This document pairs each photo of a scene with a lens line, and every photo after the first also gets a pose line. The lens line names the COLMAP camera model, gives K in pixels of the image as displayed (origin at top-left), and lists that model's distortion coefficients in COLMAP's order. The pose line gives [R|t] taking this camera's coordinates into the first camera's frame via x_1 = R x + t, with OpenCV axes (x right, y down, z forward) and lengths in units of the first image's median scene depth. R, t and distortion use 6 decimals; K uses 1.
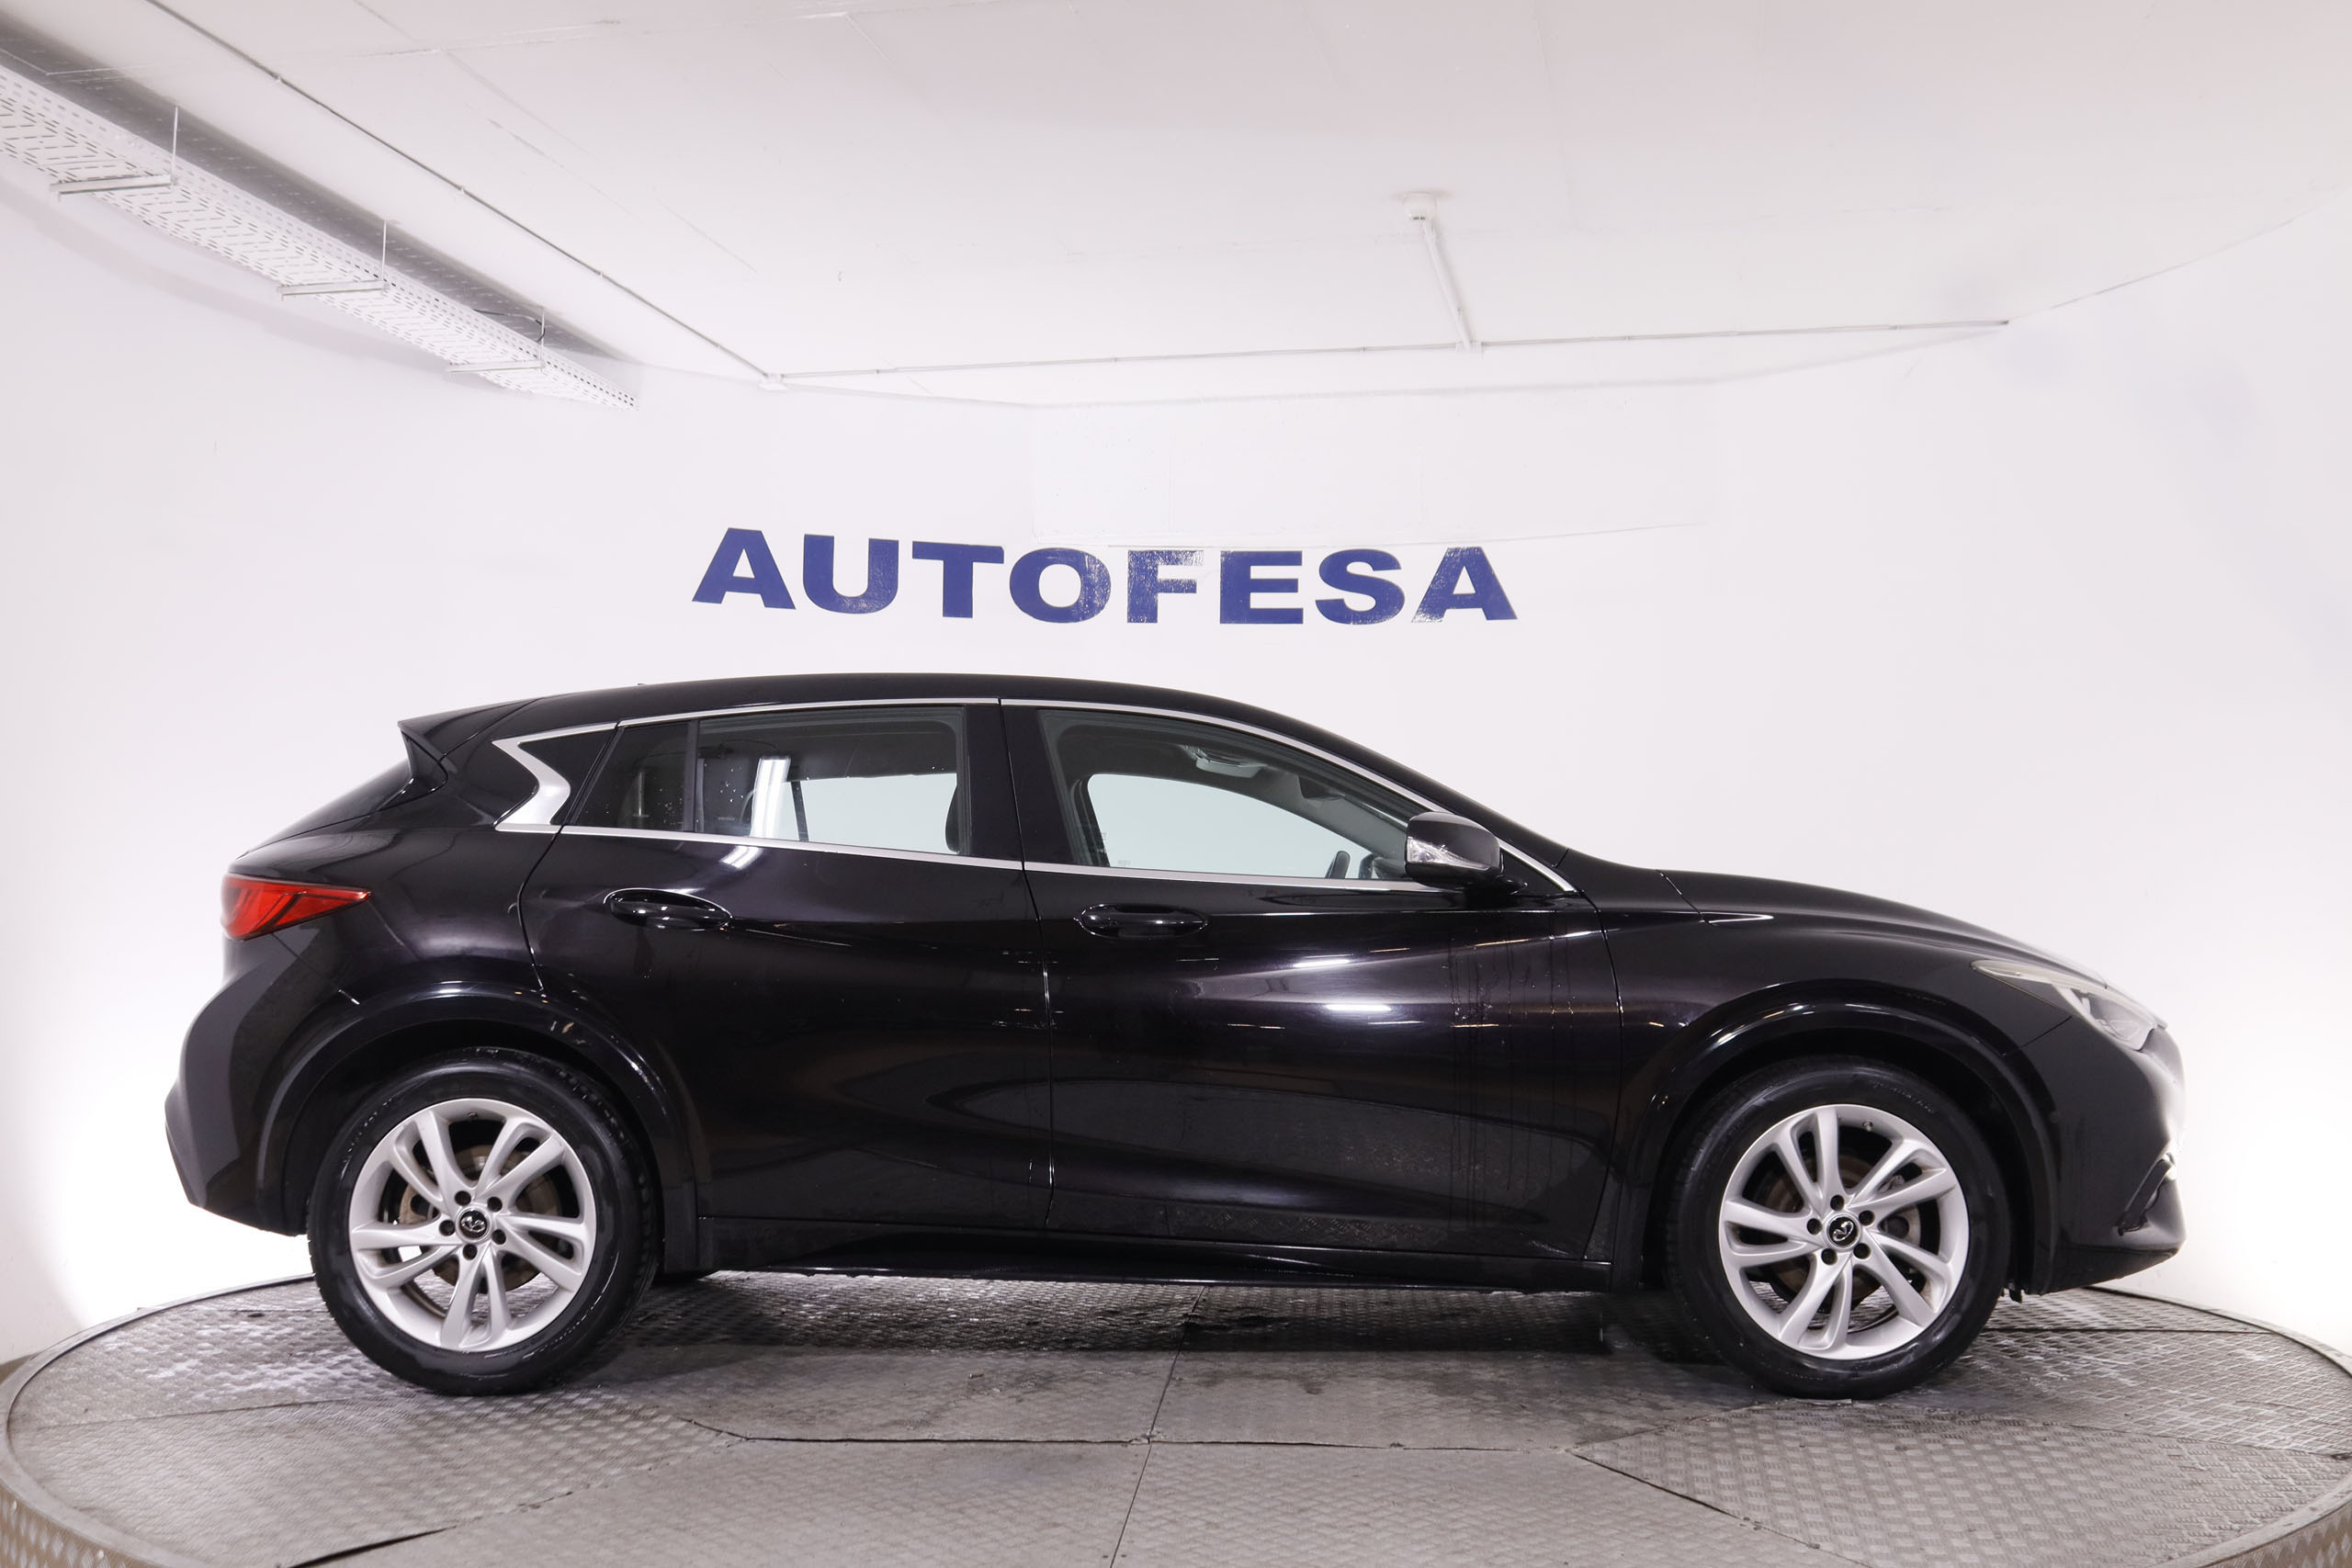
lens RADIAL K [[2460.9, 0, 1140.0], [0, 2460.9, 769.6], [0, 0, 1]] dist [-0.045928, 0.000000]
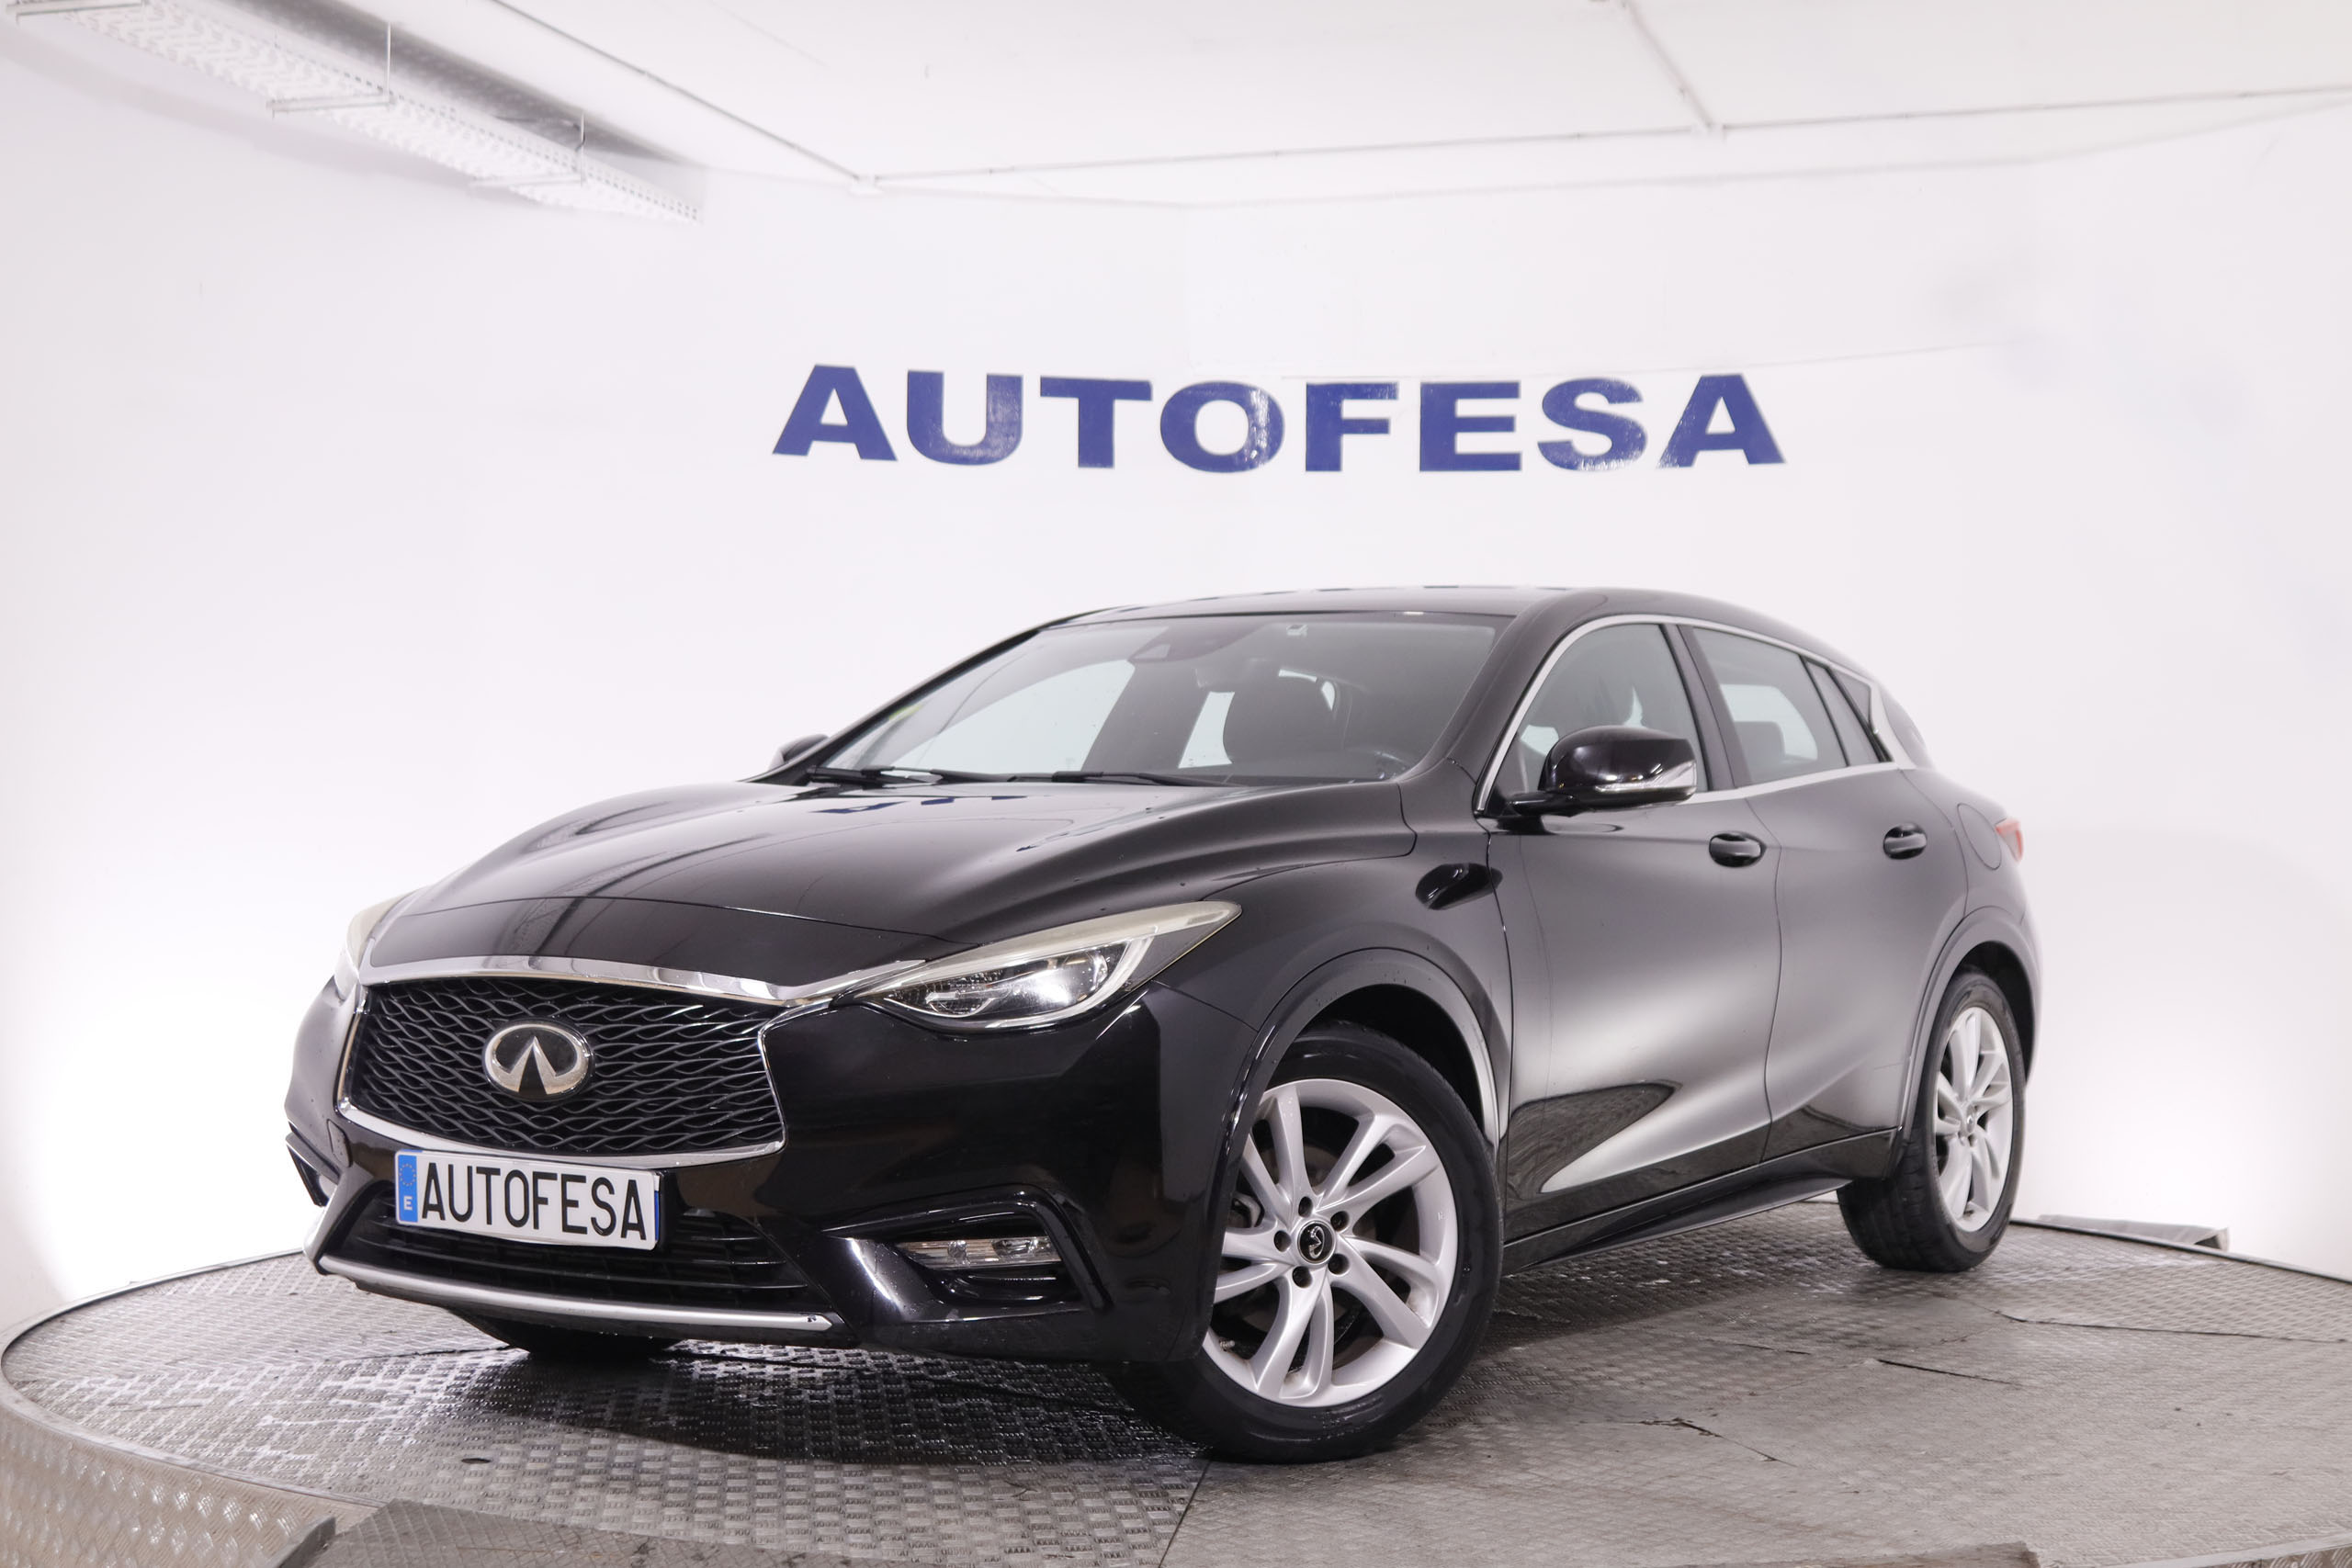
lens RADIAL K [[3415.1, 0, 1176.3], [0, 3415.1, 768.2], [0, 0, 1]] dist [-0.001835, 0.000000]
pose [[0.995858, -0.003576, -0.090852, 0.064172], [0.007291, 0.999149, 0.040592, -0.009416], [0.090630, -0.041086, 0.995037, -0.153141]]
